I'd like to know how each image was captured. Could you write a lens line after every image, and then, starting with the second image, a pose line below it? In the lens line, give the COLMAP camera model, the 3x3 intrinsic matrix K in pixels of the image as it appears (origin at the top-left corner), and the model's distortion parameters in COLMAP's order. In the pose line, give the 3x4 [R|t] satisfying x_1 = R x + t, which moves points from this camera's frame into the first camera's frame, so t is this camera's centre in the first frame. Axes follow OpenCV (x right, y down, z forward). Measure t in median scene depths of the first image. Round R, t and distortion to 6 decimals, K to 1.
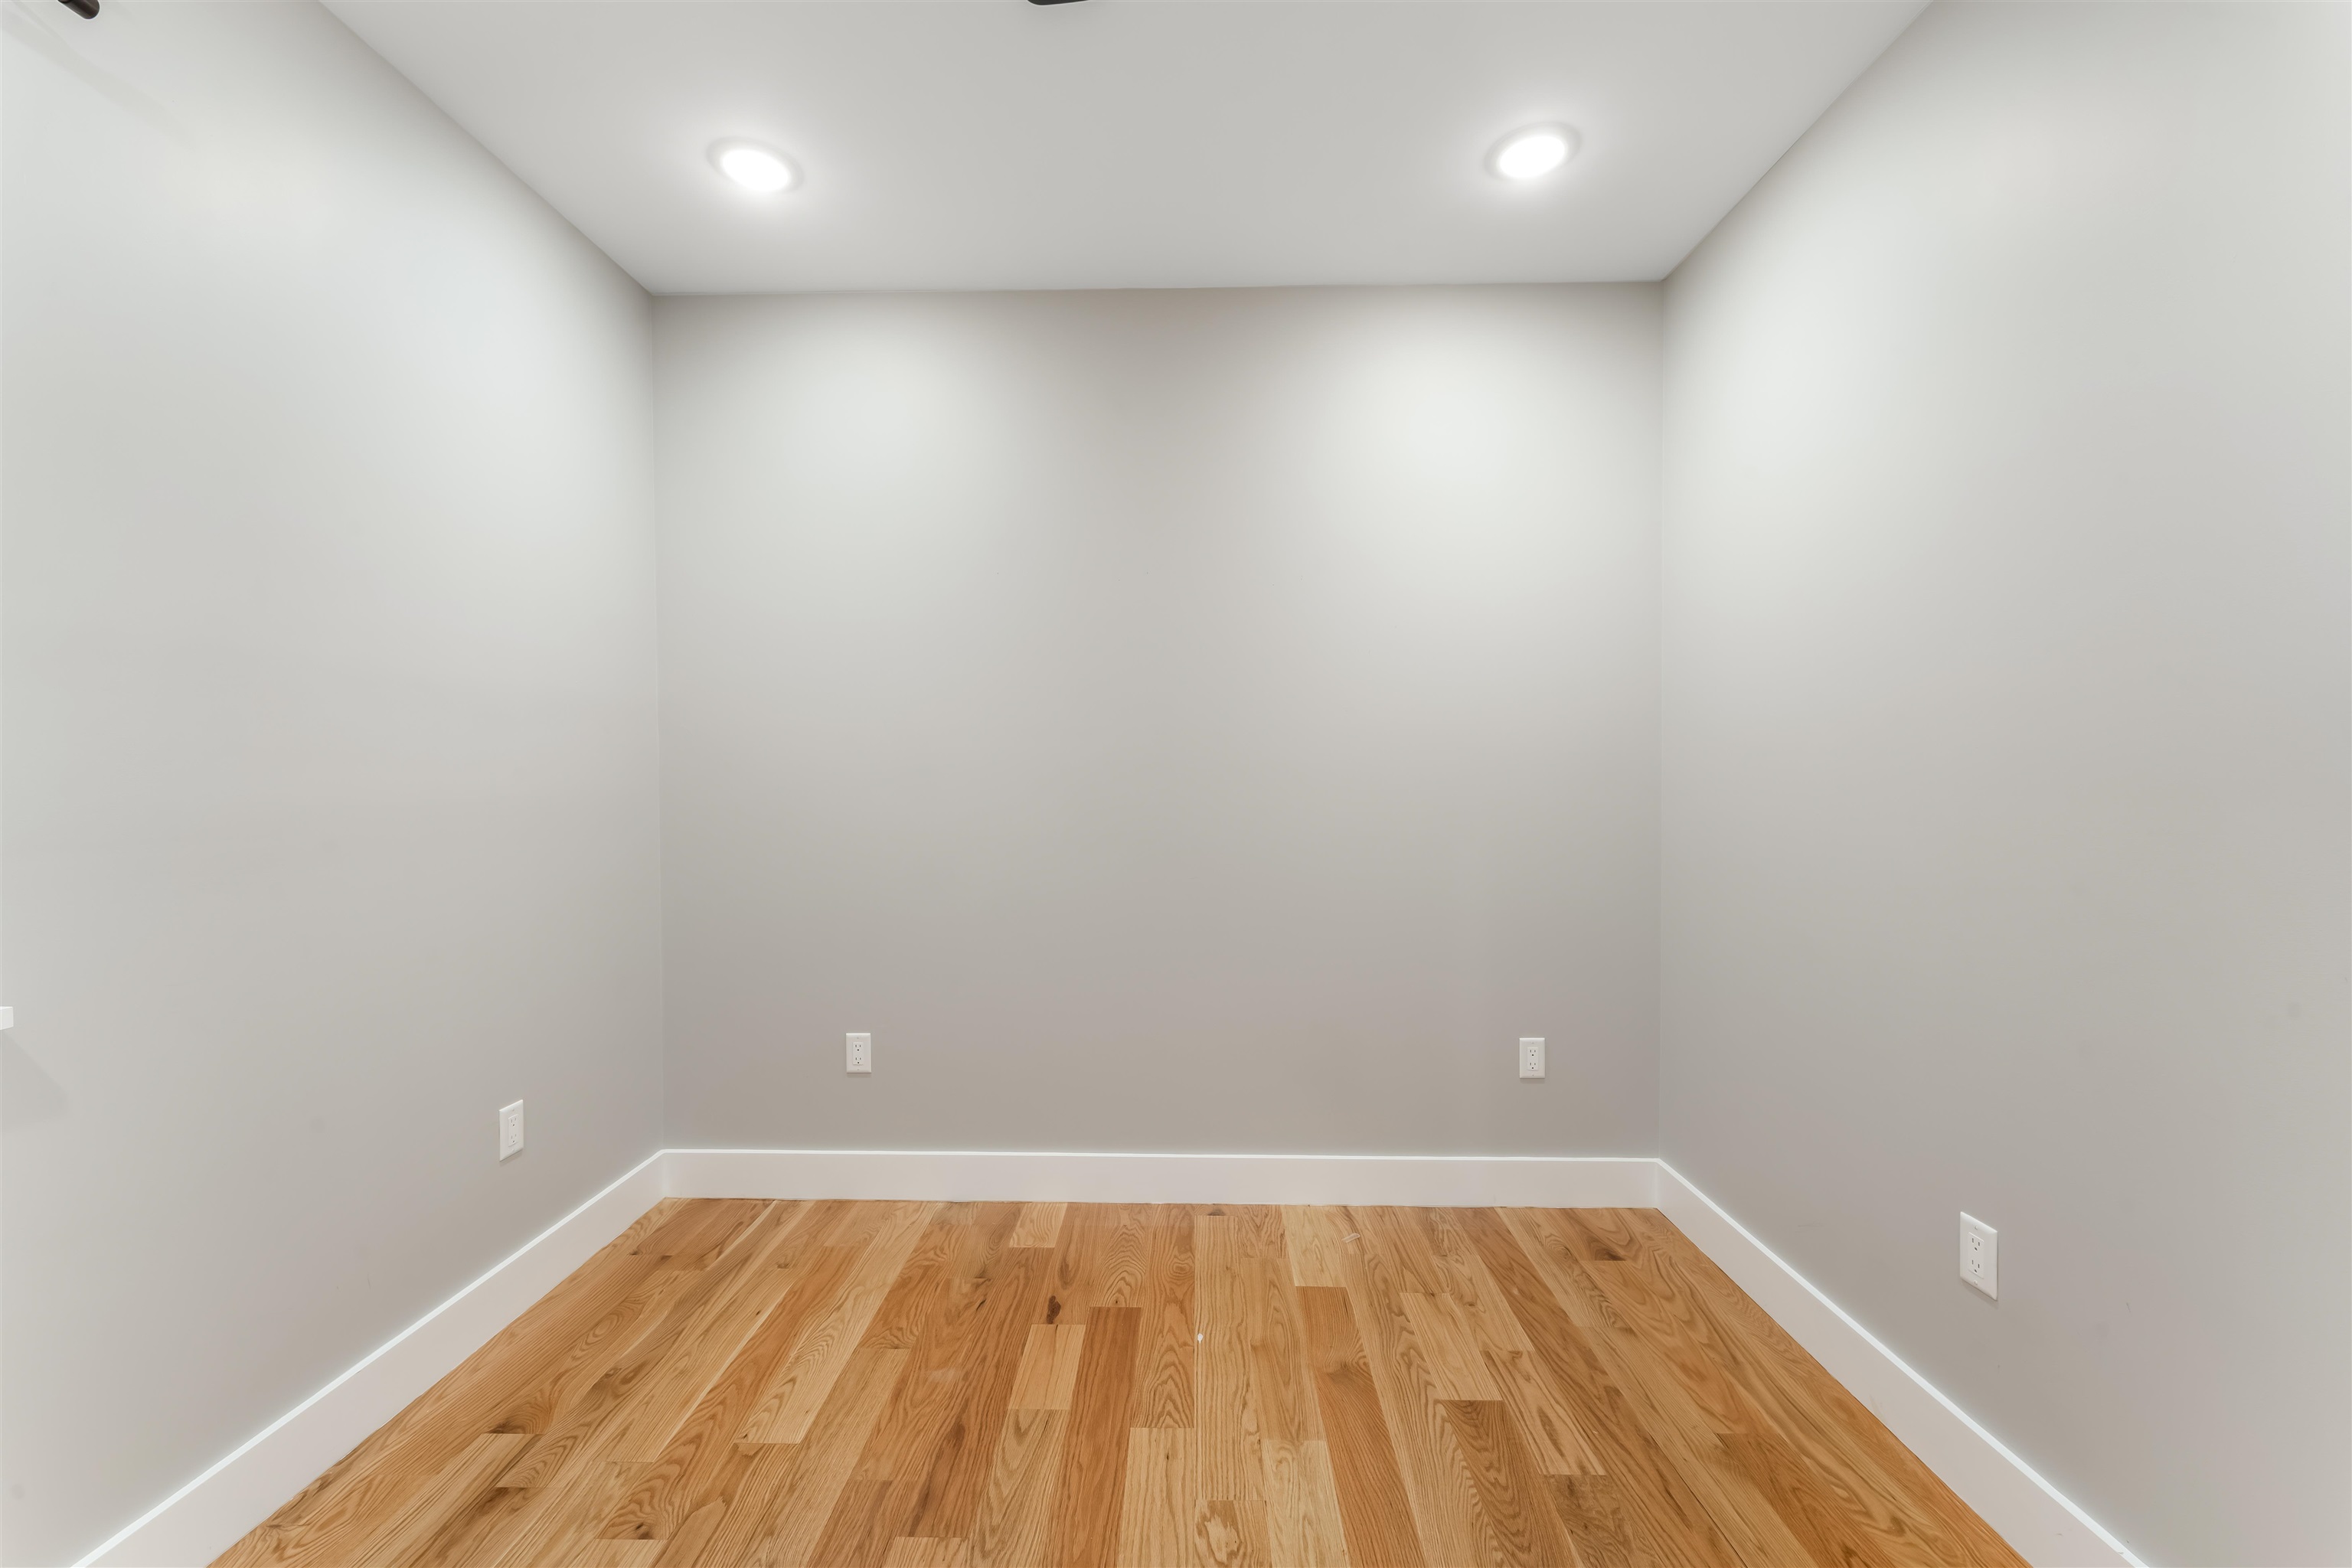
lens RADIAL K [[949.2, 0, 1169.3], [0, 949.2, 778.0], [0, 0, 1]] dist [0.000168, -0.000238]
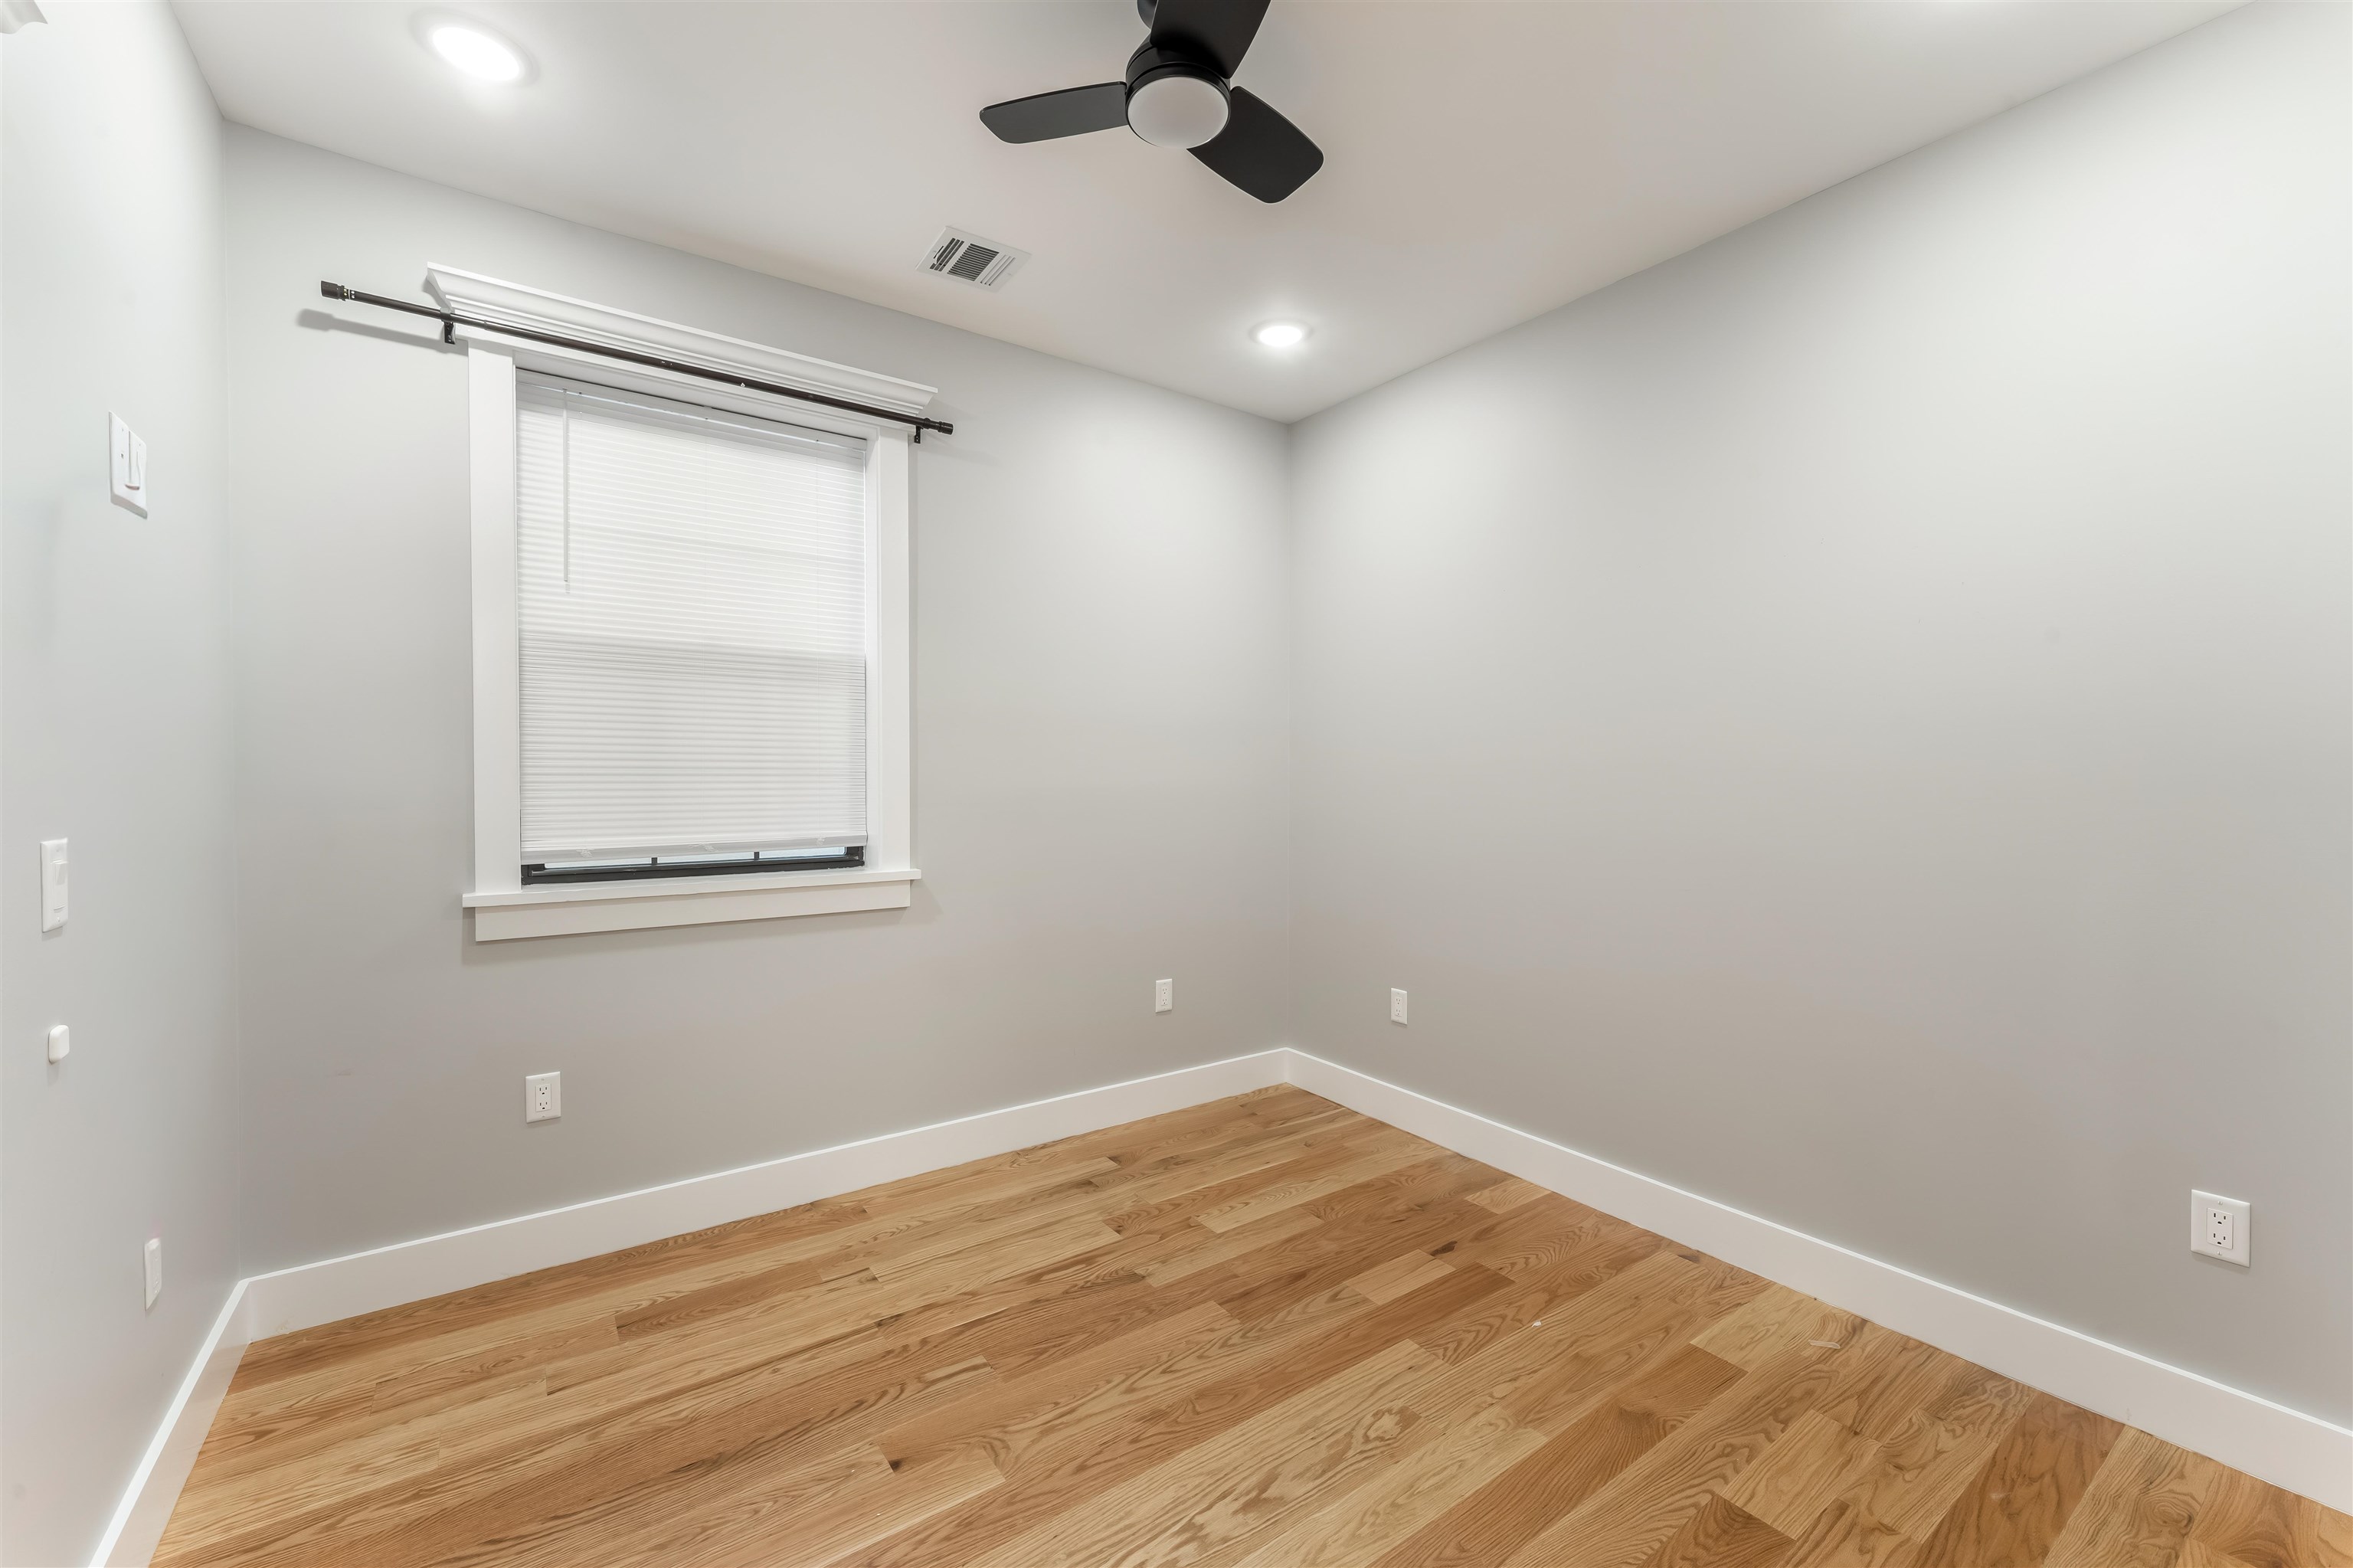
lens RADIAL K [[948.0, 0, 1174.1], [0, 948.0, 772.3], [0, 0, 1]] dist [-0.000570, -0.000391]
pose [[0.592818, 0.006115, -0.805313, 0.633167], [-0.013121, 0.999912, -0.002066, -0.005540], [0.805229, 0.011791, 0.592846, 0.060011]]
